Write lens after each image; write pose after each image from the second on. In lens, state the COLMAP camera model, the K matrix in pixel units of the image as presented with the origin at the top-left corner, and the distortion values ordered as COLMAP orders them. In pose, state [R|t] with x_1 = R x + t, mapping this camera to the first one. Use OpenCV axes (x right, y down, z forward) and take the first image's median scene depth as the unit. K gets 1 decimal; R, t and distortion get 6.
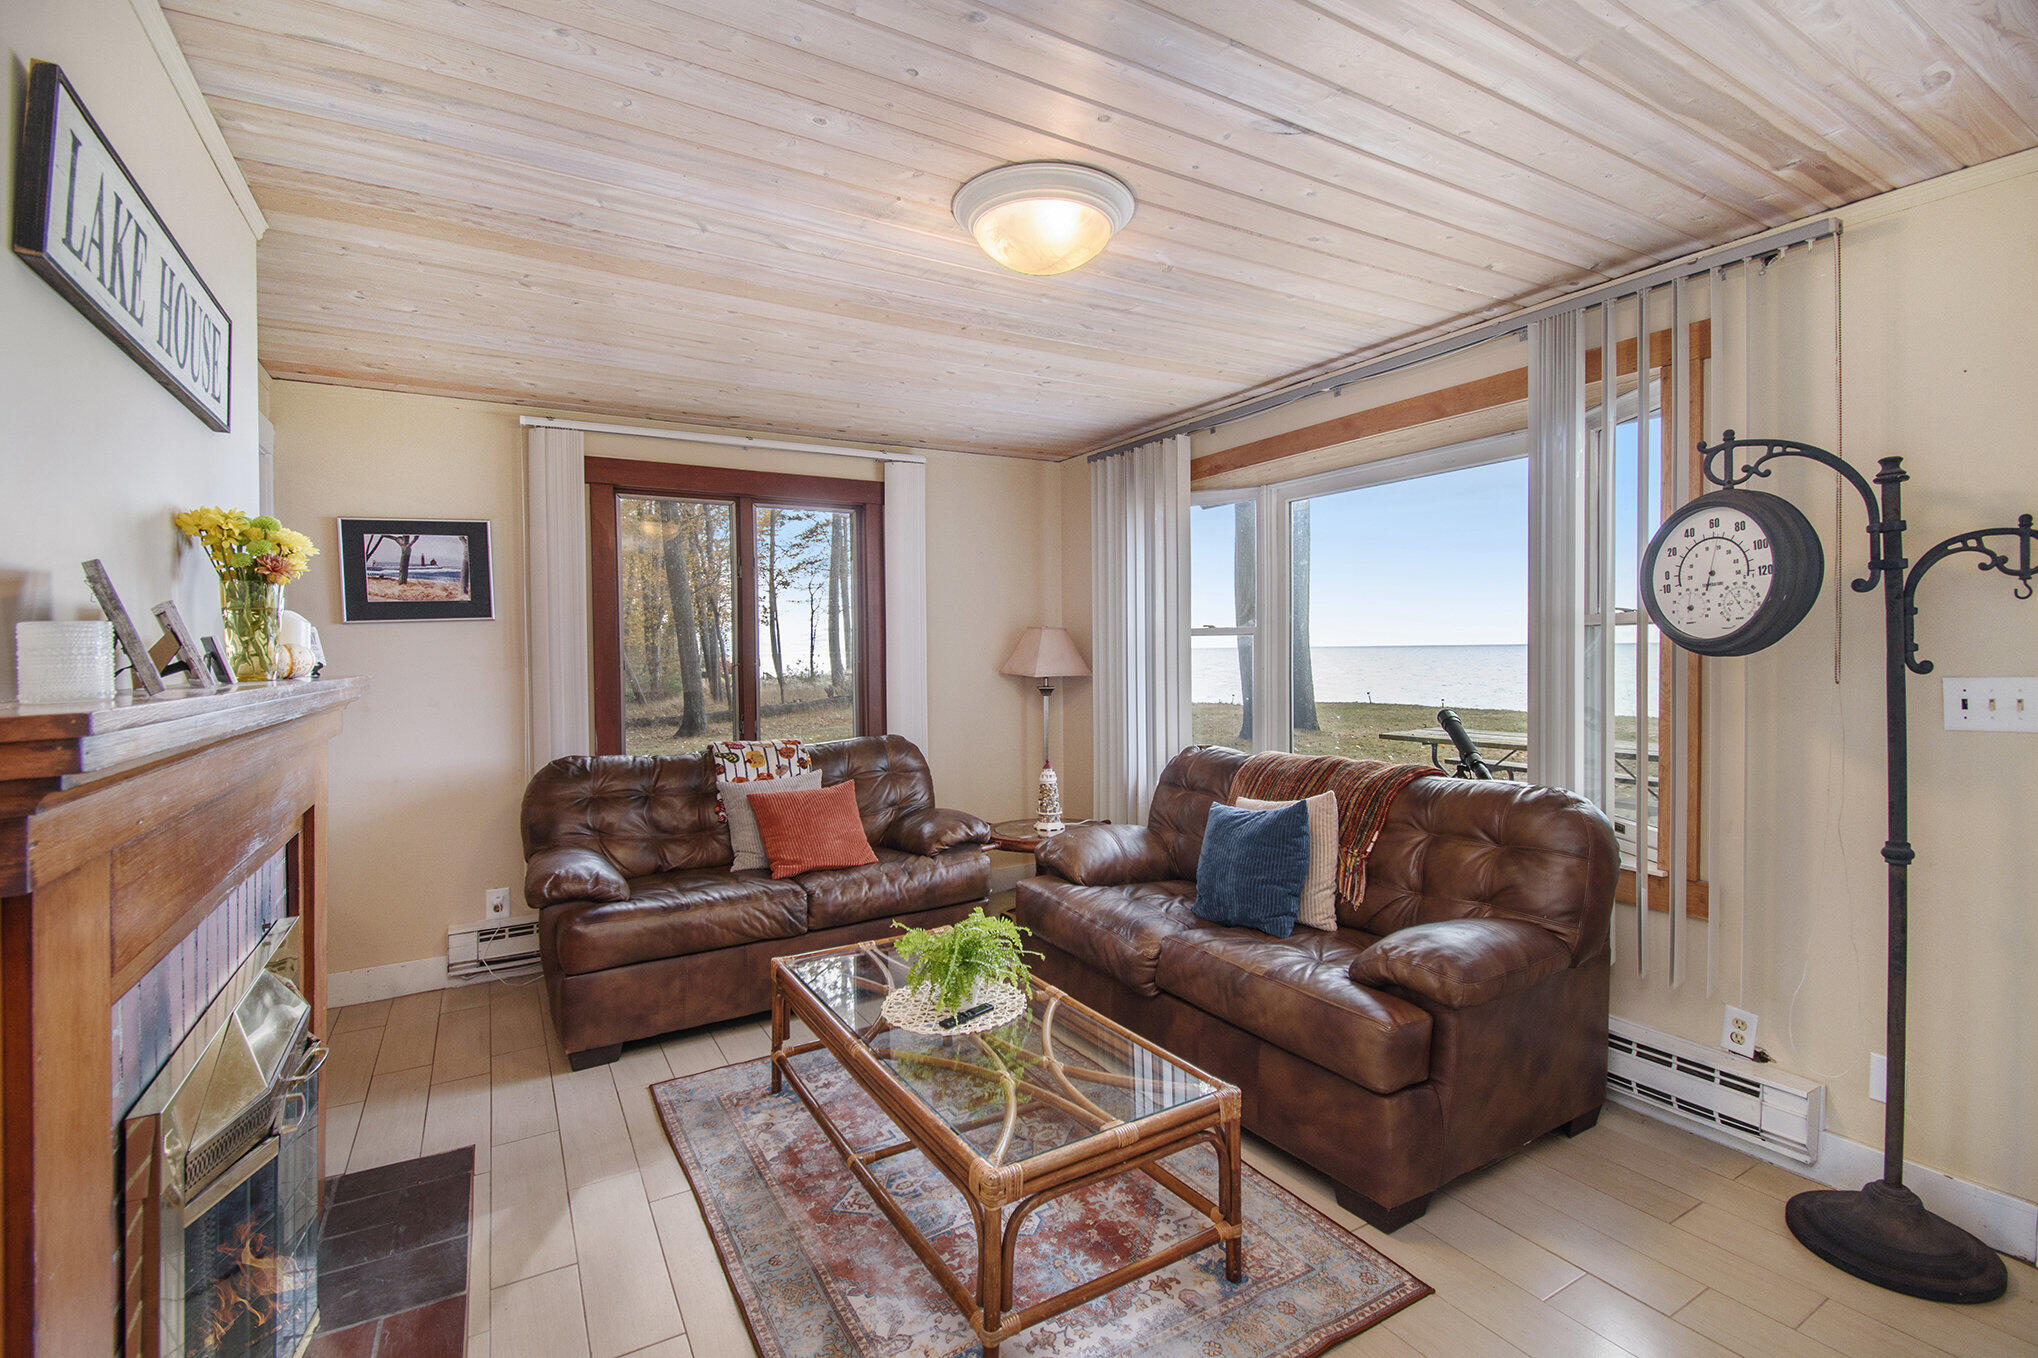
lens RADIAL K [[925.6, 0, 1020.9], [0, 925.6, 661.7], [0, 0, 1]] dist [0.025755, -0.001048]
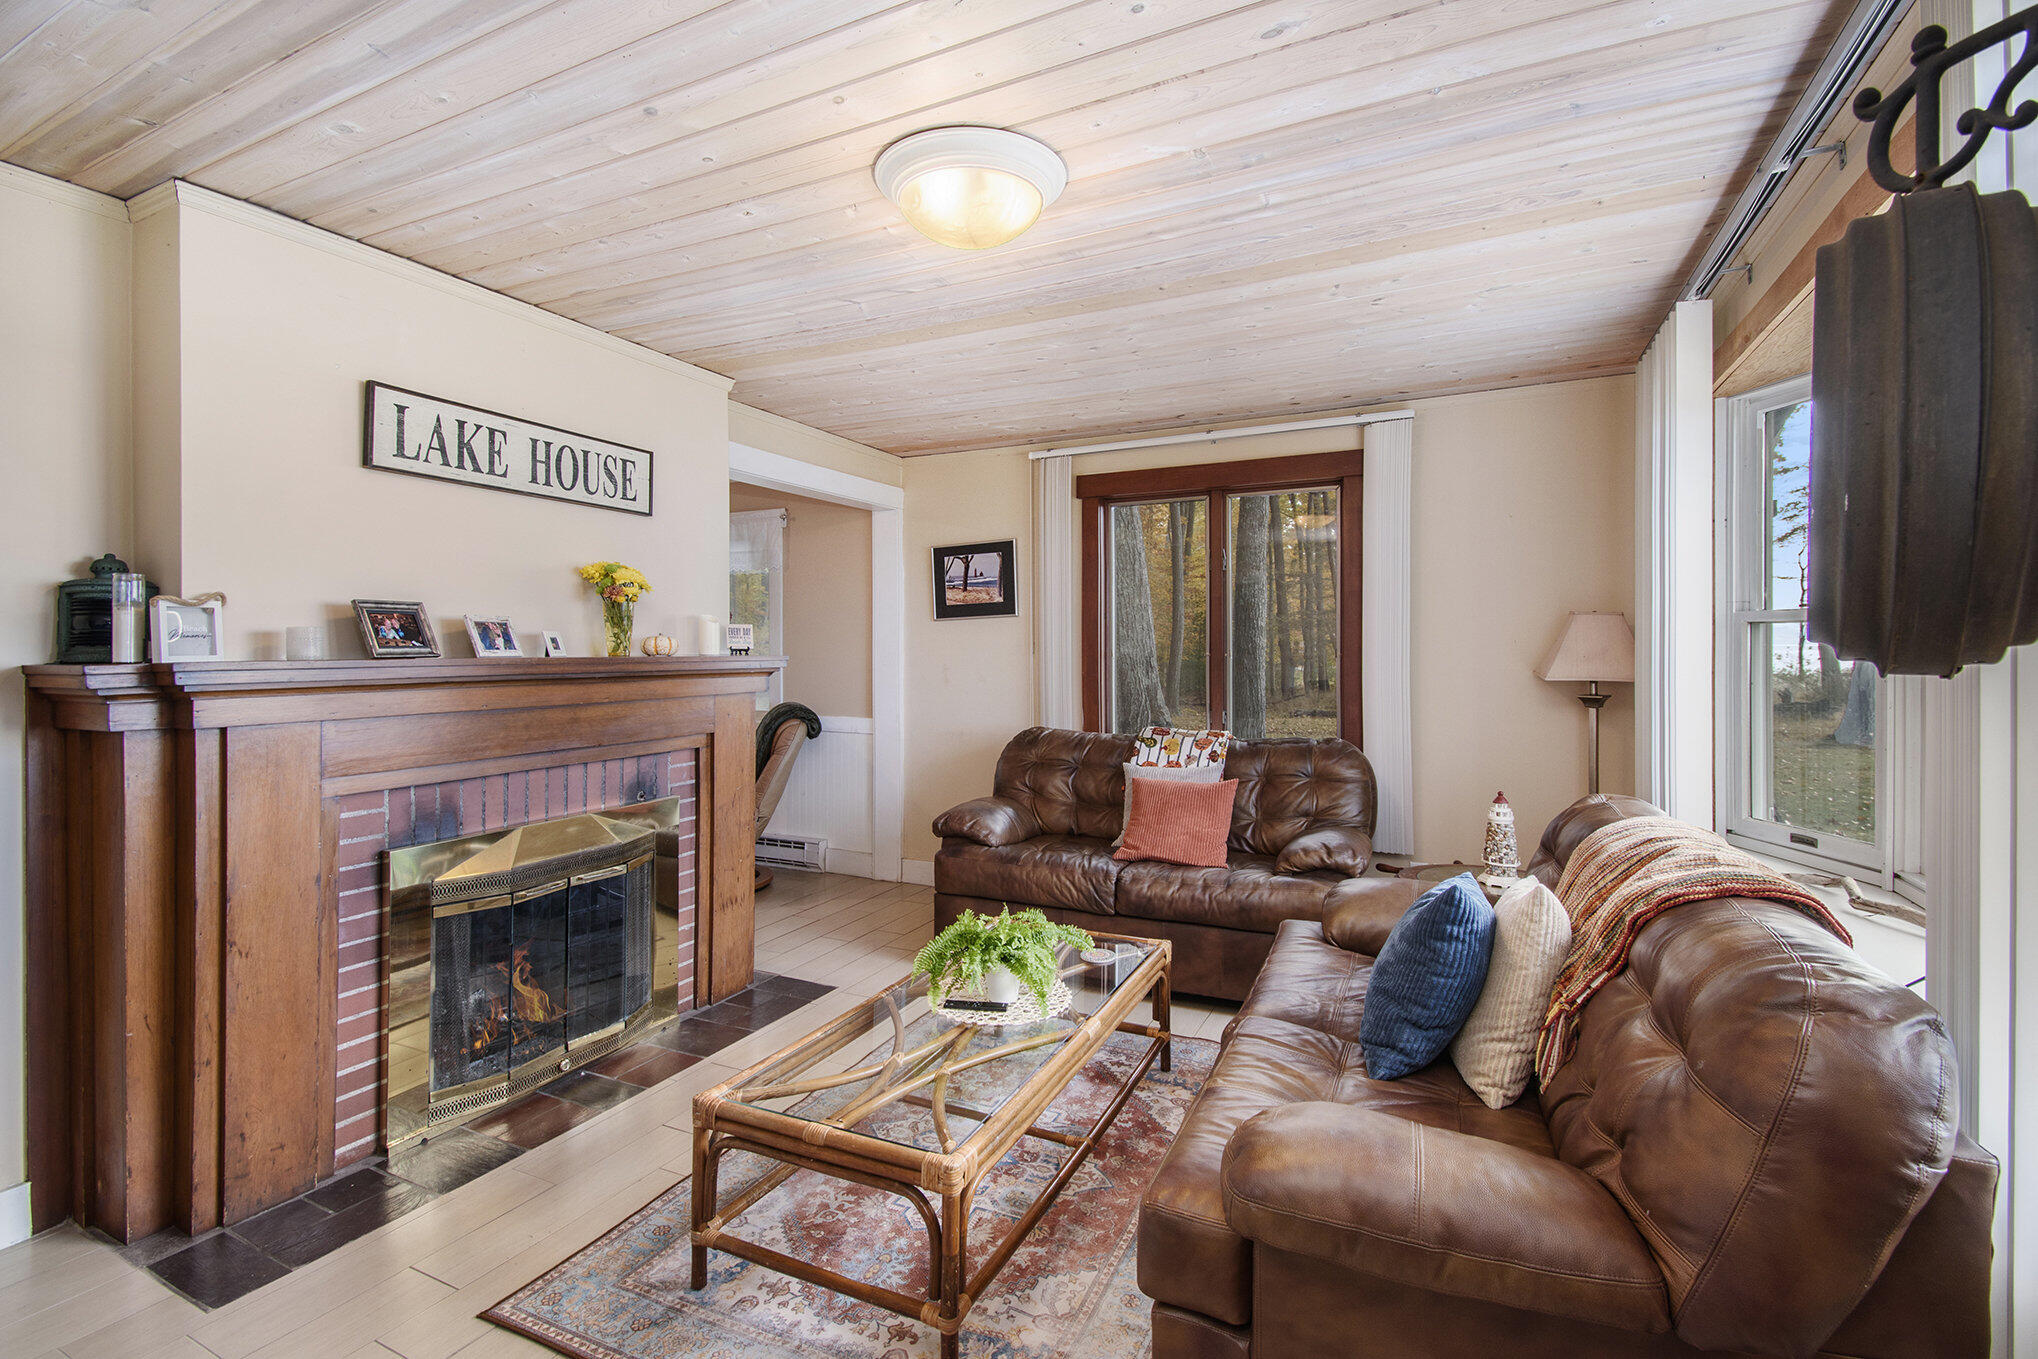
lens RADIAL K [[925.6, 0, 1020.8], [0, 925.6, 664.0], [0, 0, 1]] dist [0.025755, -0.001048]
pose [[0.557534, 0.026753, -0.829723, 0.501032], [-0.015664, 0.999642, 0.021706, -0.007213], [0.830006, 0.000895, 0.557753, 0.303088]]
